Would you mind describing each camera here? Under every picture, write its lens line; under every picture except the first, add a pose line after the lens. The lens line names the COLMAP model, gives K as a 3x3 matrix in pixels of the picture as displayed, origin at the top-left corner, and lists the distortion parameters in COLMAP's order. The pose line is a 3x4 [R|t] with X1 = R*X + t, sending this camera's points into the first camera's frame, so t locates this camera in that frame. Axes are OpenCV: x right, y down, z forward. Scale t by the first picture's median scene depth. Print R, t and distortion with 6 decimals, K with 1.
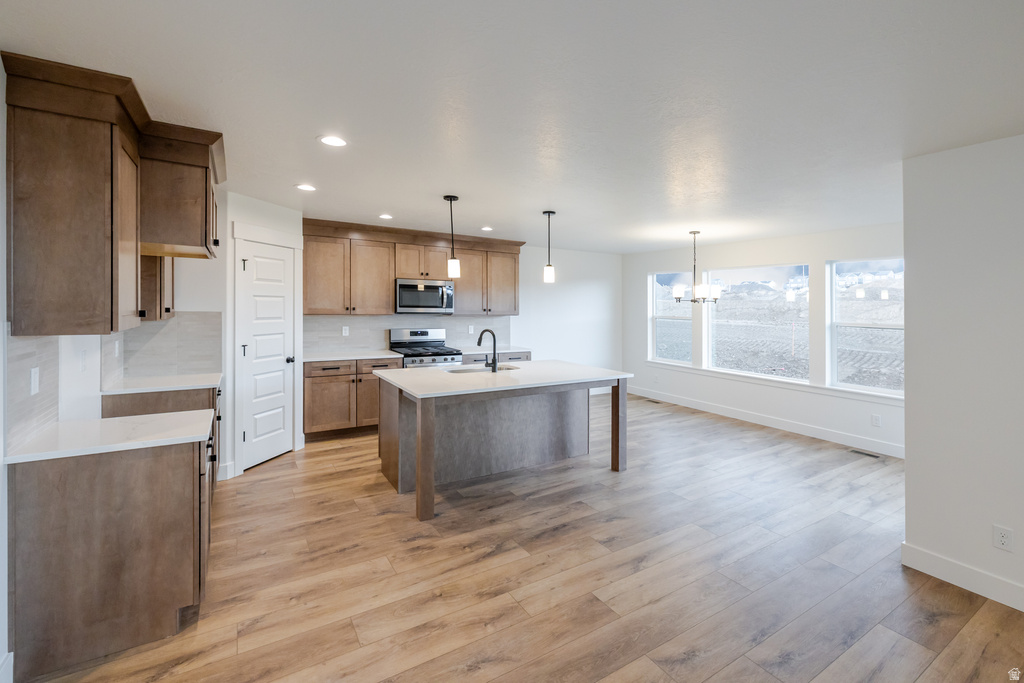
lens RADIAL K [[456.7, 0, 529.6], [0, 456.7, 291.8], [0, 0, 1]] dist [0.002463, 0.000380]
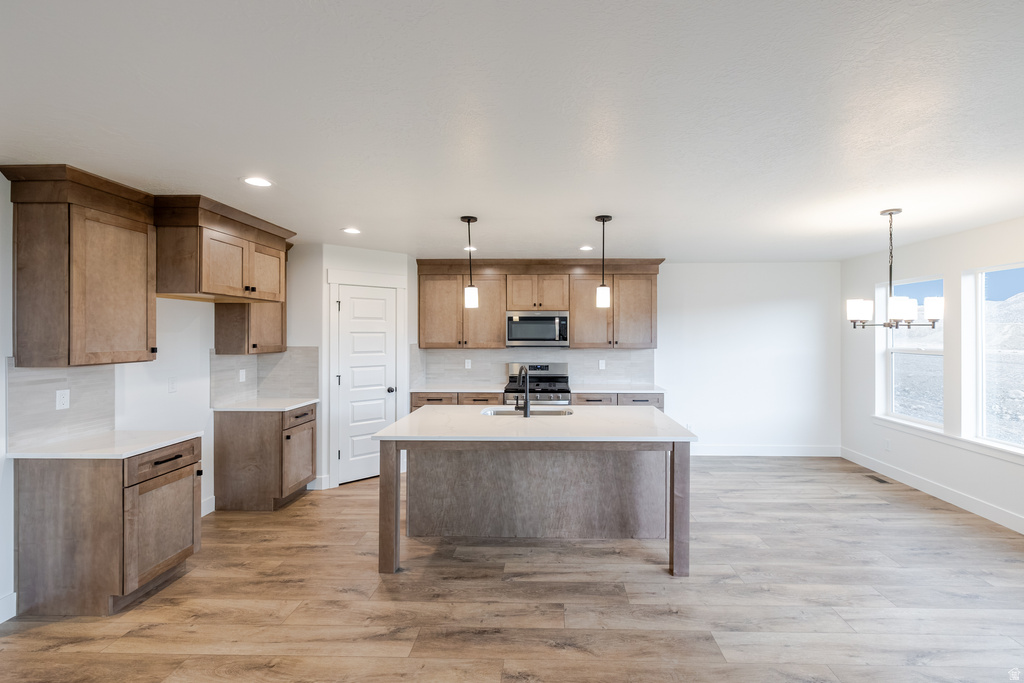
lens RADIAL K [[456.7, 0, 545.9], [0, 456.7, 328.1], [0, 0, 1]] dist [0.002463, 0.000380]
pose [[0.826639, -0.025356, -0.562161, 0.436070], [0.031695, 0.999496, 0.001524, 0.011568], [0.561840, -0.019078, 0.827026, 0.327999]]
